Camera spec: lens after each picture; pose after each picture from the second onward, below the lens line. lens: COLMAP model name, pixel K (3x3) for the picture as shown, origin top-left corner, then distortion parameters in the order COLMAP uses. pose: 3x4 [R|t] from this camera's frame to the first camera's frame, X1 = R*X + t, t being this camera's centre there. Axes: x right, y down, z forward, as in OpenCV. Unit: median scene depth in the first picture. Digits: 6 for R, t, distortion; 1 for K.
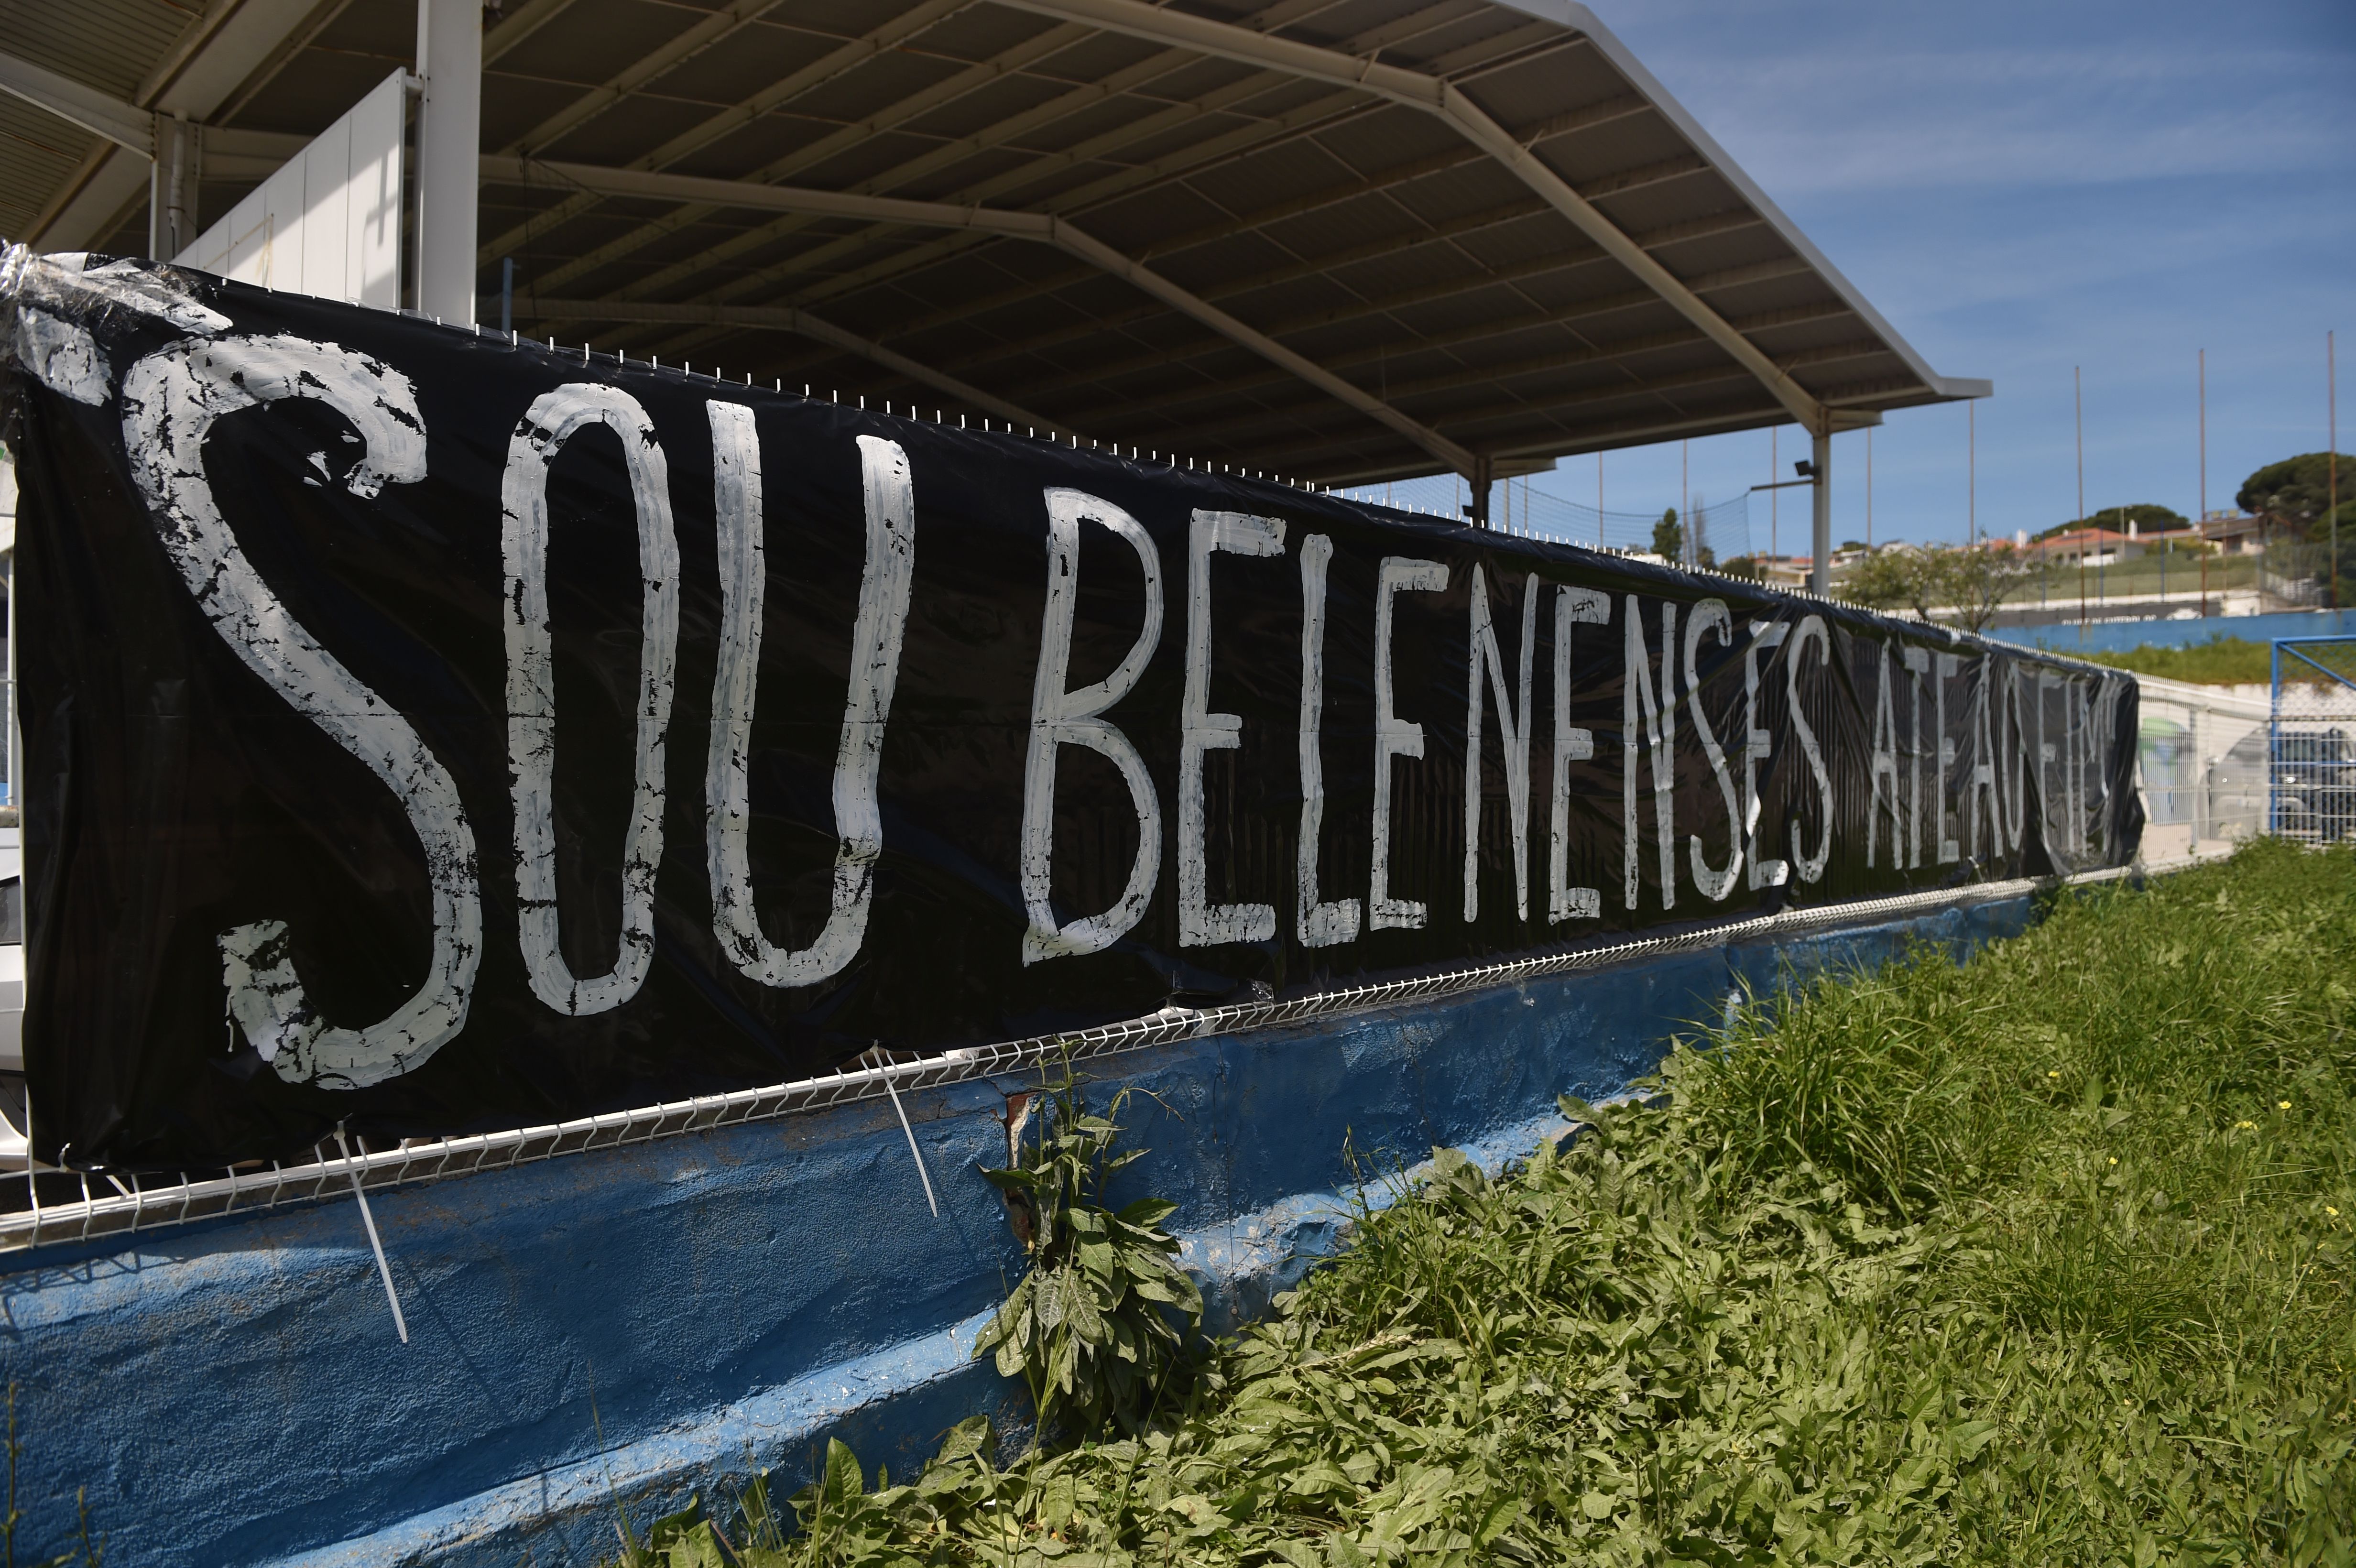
lens RADIAL K [[1810.7, 0, 1179.3], [0, 1810.7, 772.7], [0, 0, 1]] dist [-0.019798, -0.005300]
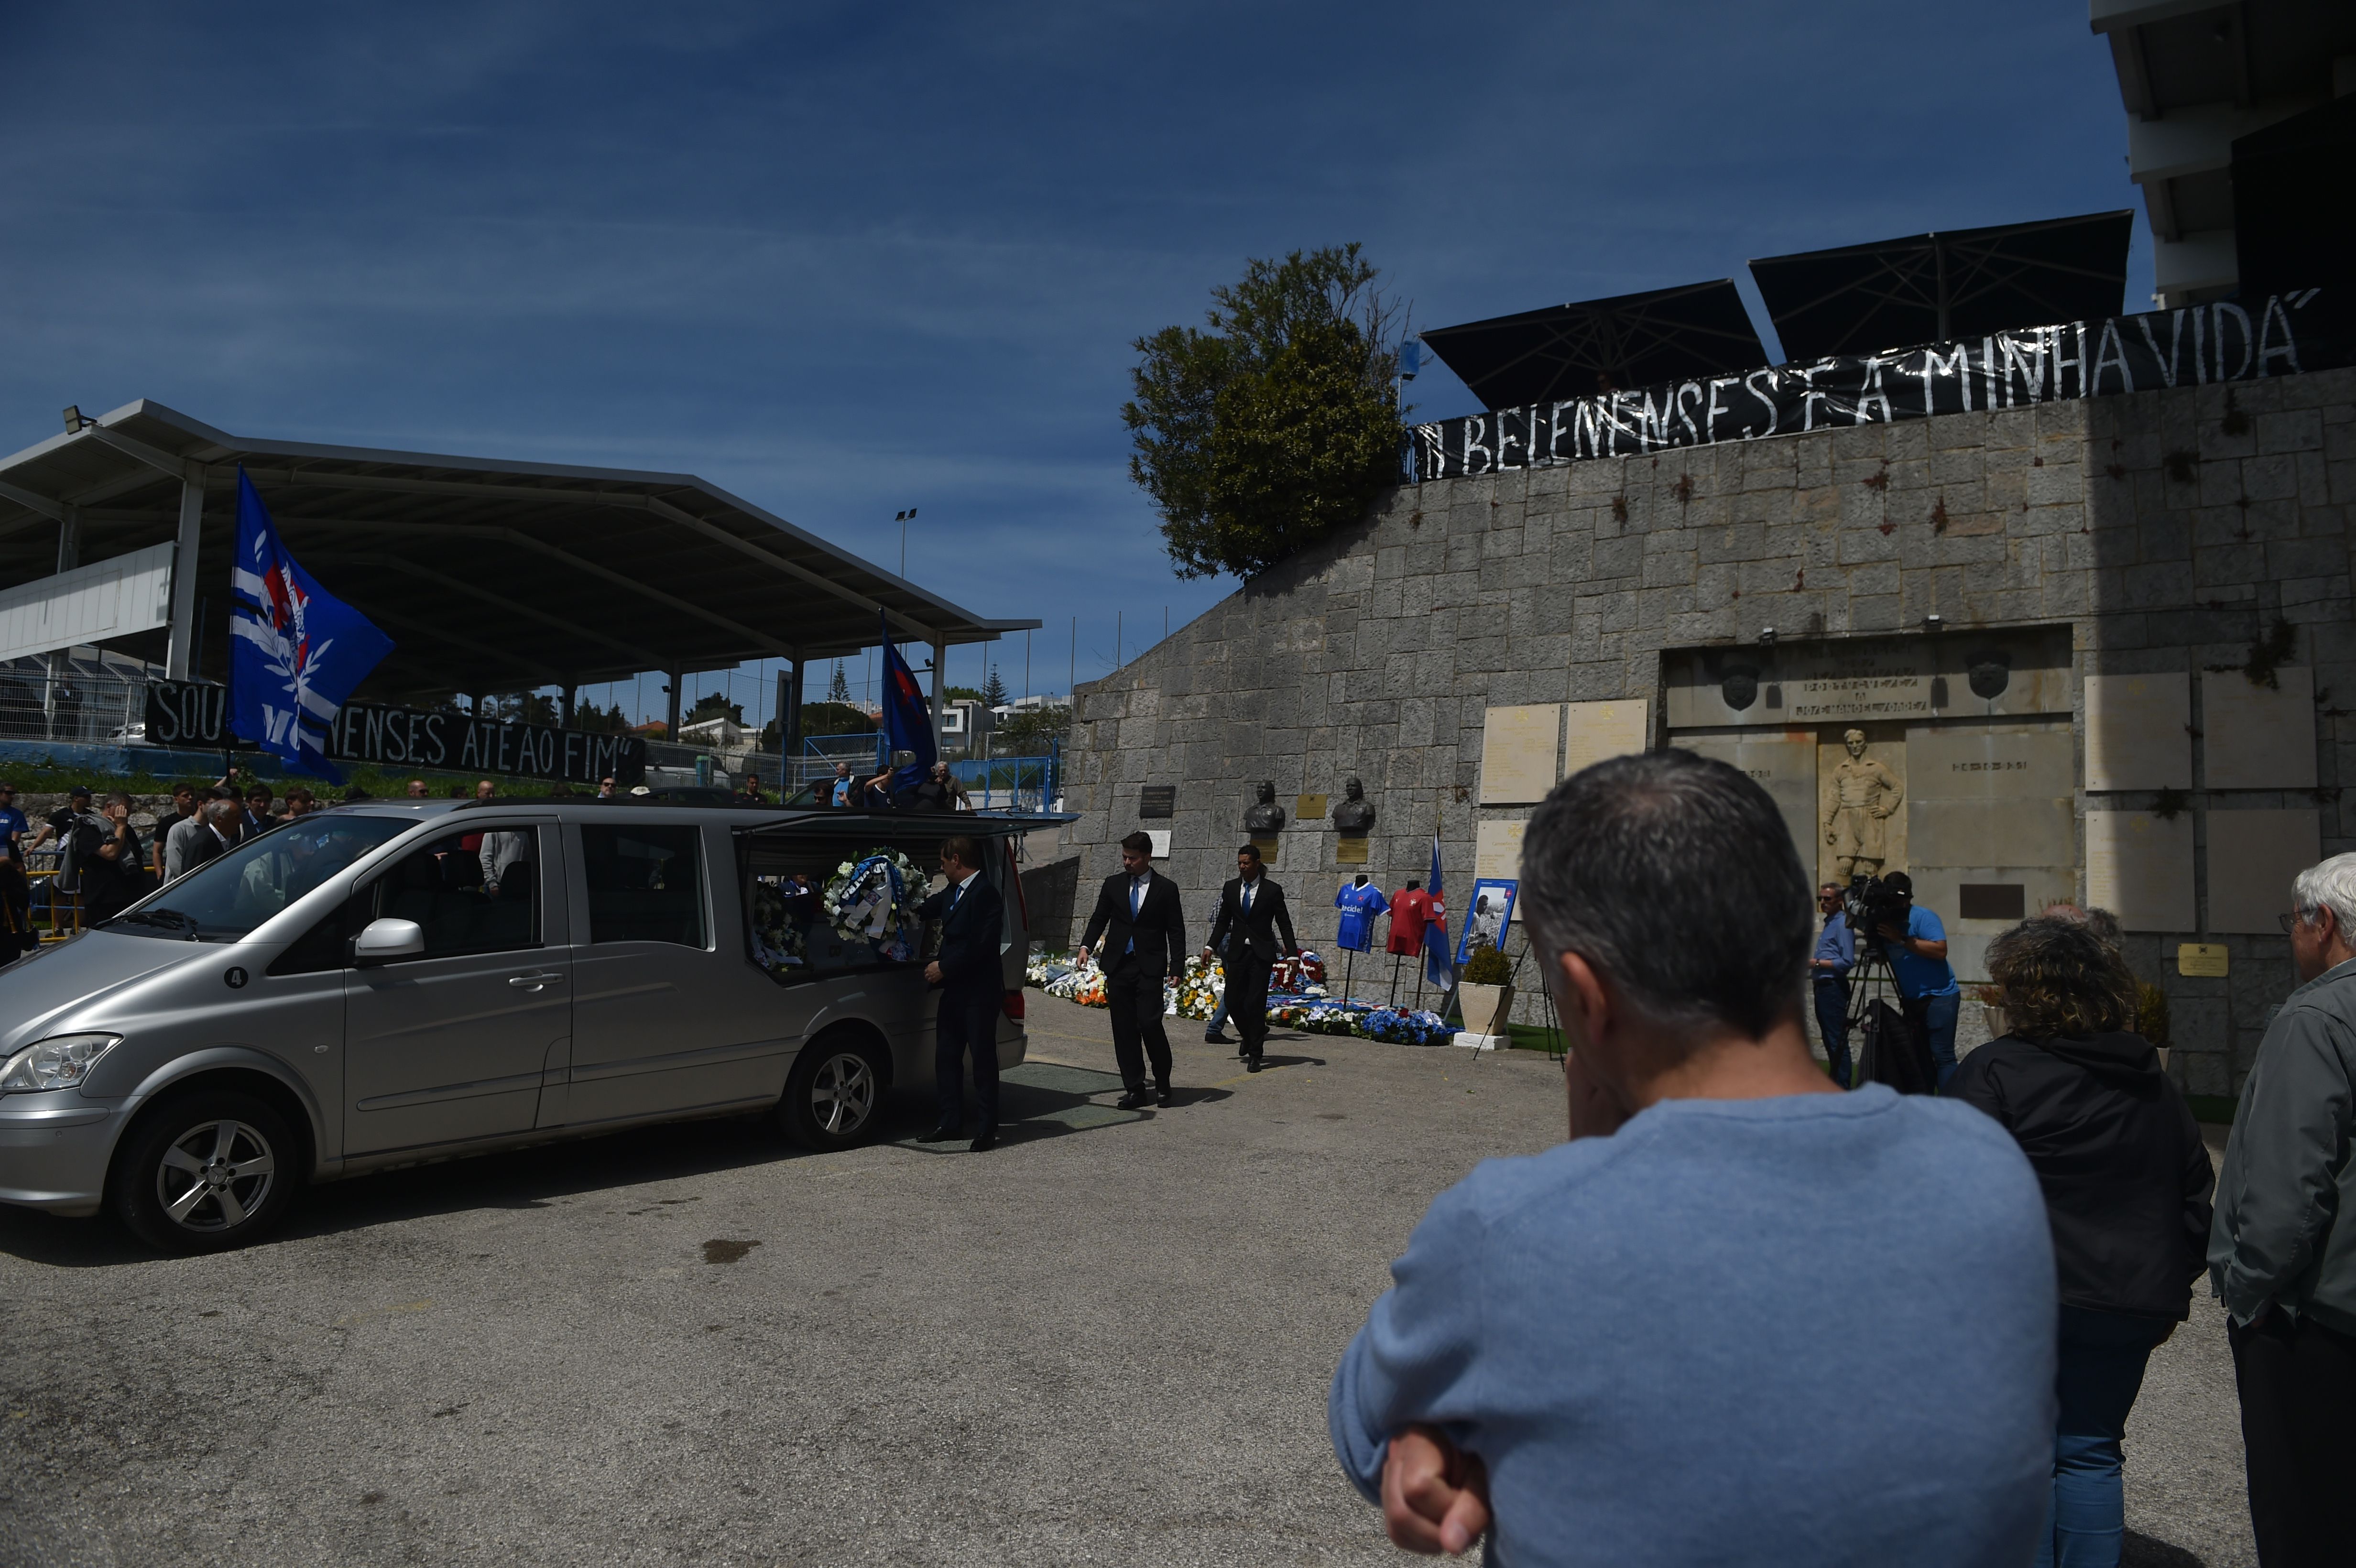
lens RADIAL K [[1810.7, 0, 1179.3], [0, 1810.7, 772.7], [0, 0, 1]] dist [-0.019798, -0.005300]
pose [[0.991514, 0.033531, 0.125604, 2.220876], [-0.023755, 0.996628, -0.078539, 0.543015], [-0.127814, 0.074889, 0.988967, -5.488224]]
